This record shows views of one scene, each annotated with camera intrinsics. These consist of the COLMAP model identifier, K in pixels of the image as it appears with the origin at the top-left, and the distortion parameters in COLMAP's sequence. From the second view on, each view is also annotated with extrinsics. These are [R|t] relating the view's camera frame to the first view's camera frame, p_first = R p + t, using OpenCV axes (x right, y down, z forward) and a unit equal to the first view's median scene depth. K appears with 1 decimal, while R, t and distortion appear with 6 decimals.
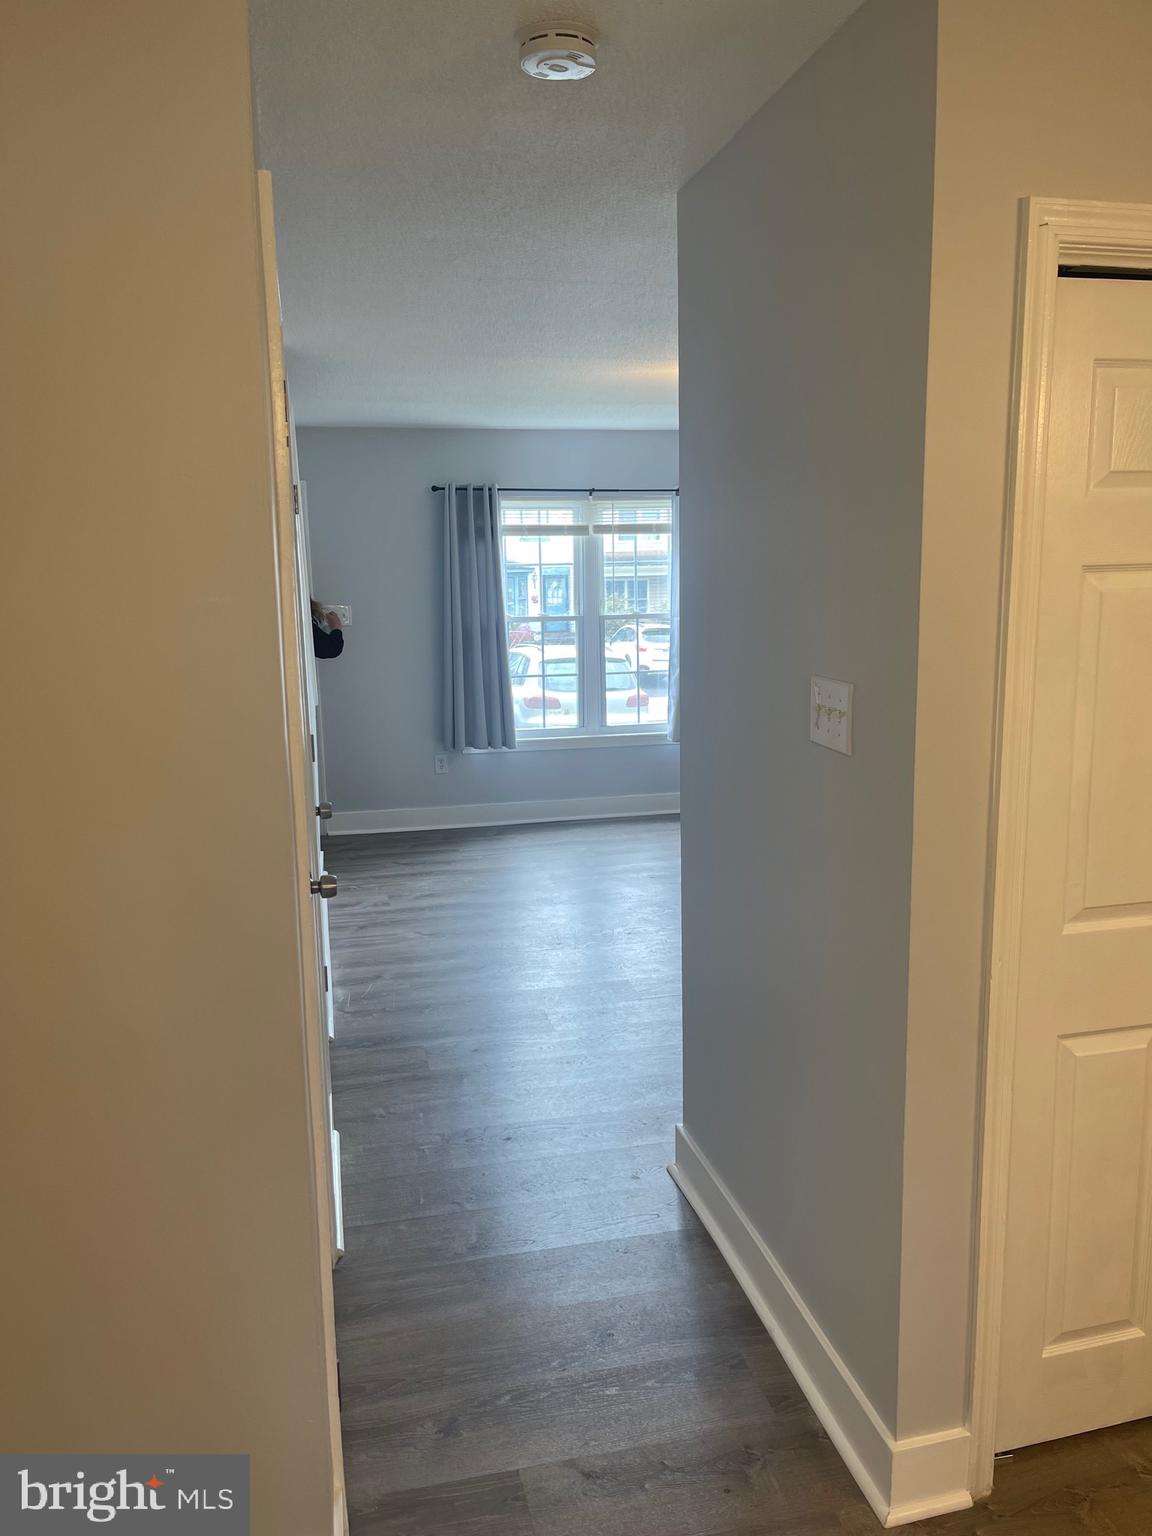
lens RADIAL K [[1178.0, 0, 575.7], [0, 1178.0, 772.4], [0, 0, 1]] dist [0.064000, -0.092355]
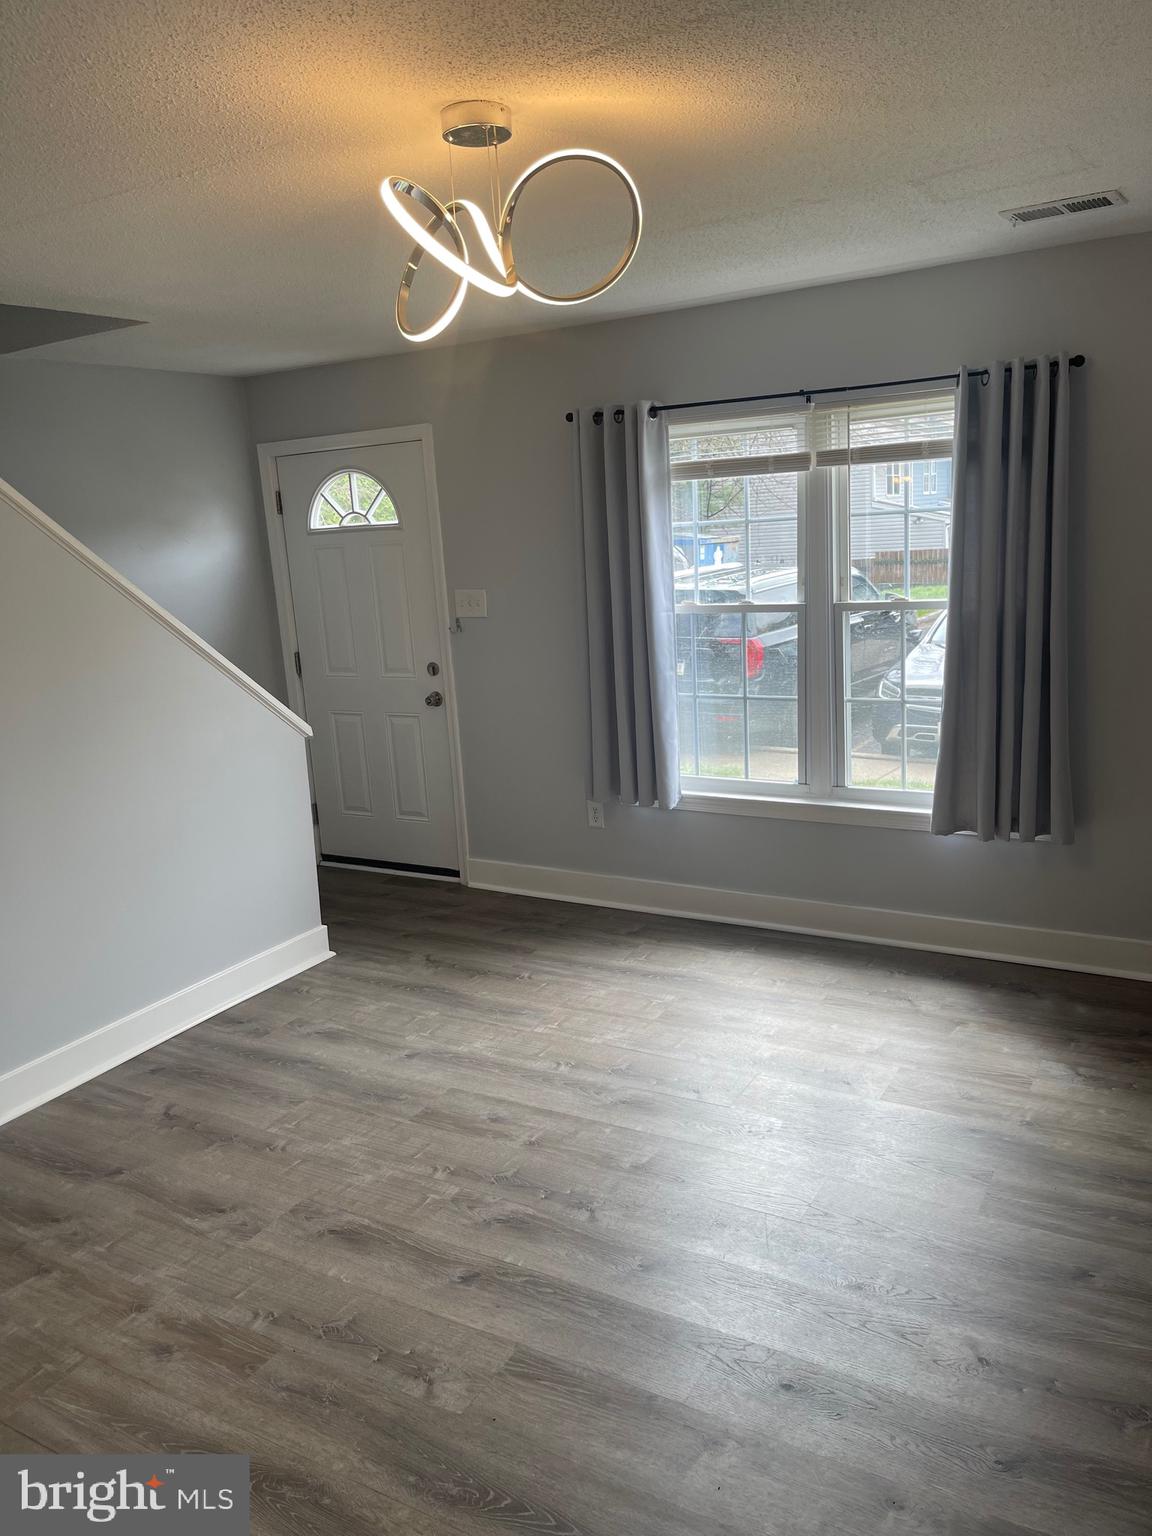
lens RADIAL K [[1178.0, 0, 568.7], [0, 1178.0, 766.6], [0, 0, 1]] dist [0.064000, -0.092355]
pose [[0.711686, 0.122337, -0.691763, 0.354687], [-0.064435, 0.991937, 0.109132, -0.110671], [0.699536, -0.033095, 0.713831, 0.487611]]
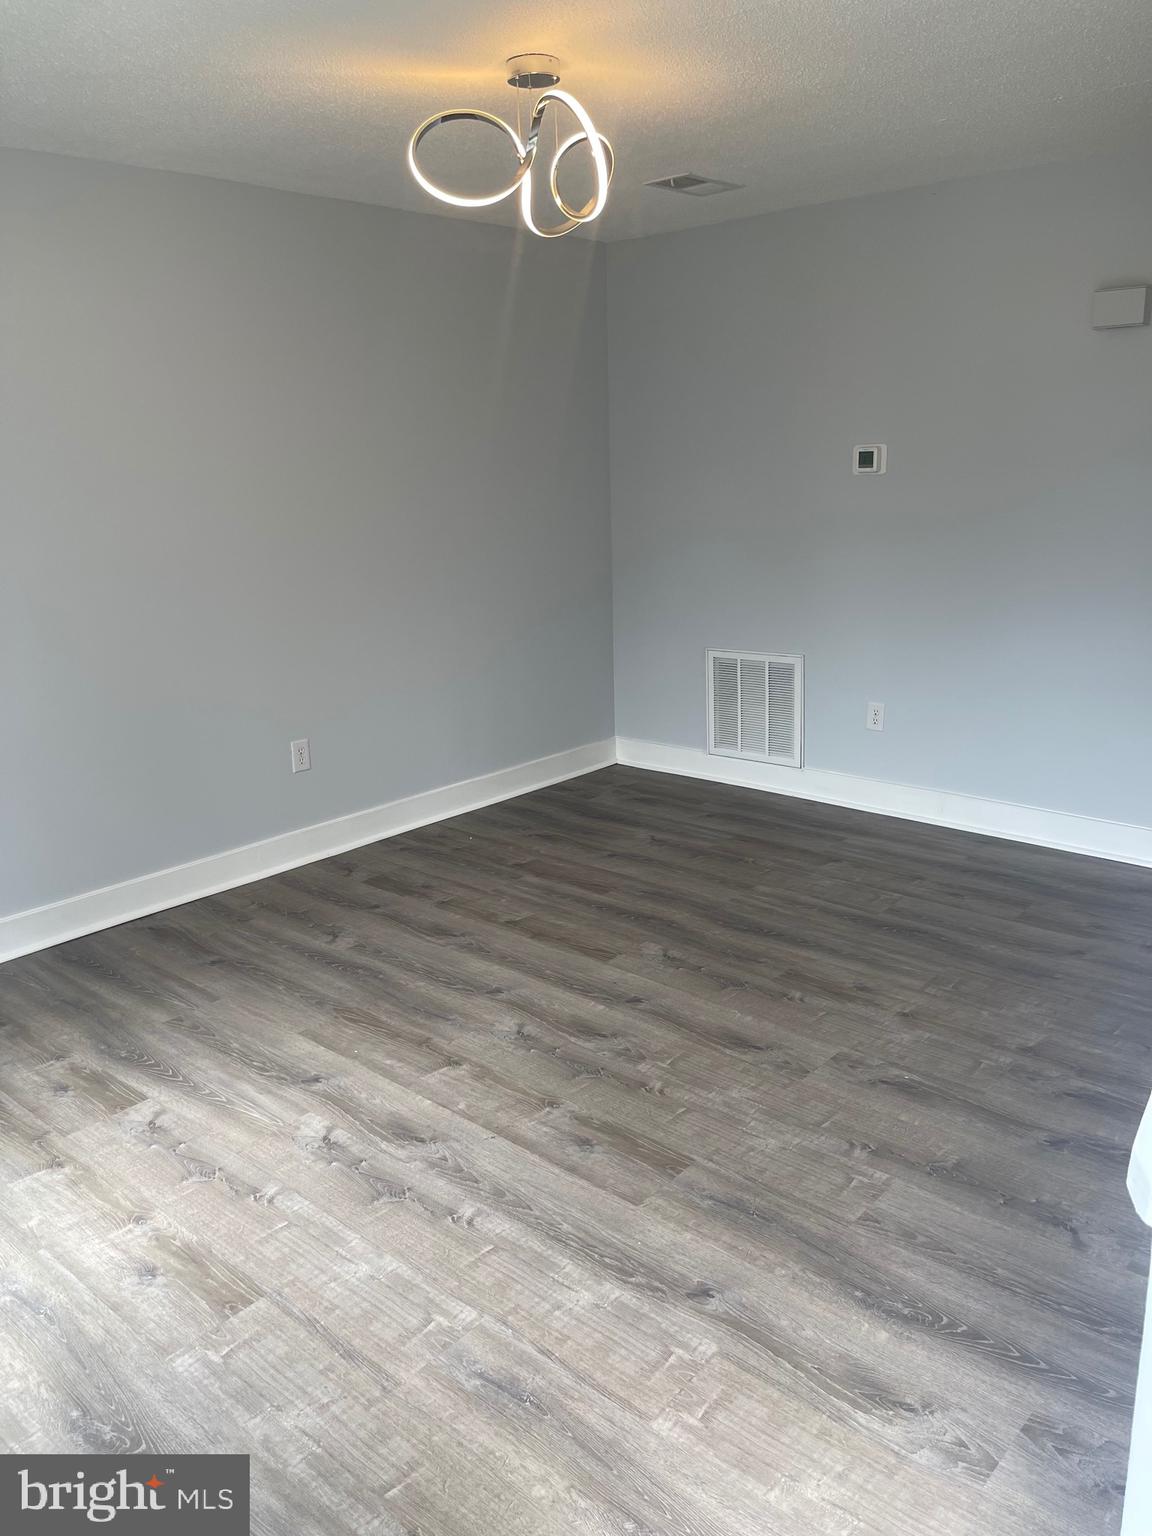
lens RADIAL K [[1178.0, 0, 577.8], [0, 1178.0, 769.0], [0, 0, 1]] dist [0.064000, -0.092355]
pose [[-0.570793, -0.171249, 0.803037, -0.251905], [0.174632, 0.930315, 0.322519, -0.147428], [-0.802308, 0.324328, -0.501112, 0.948843]]
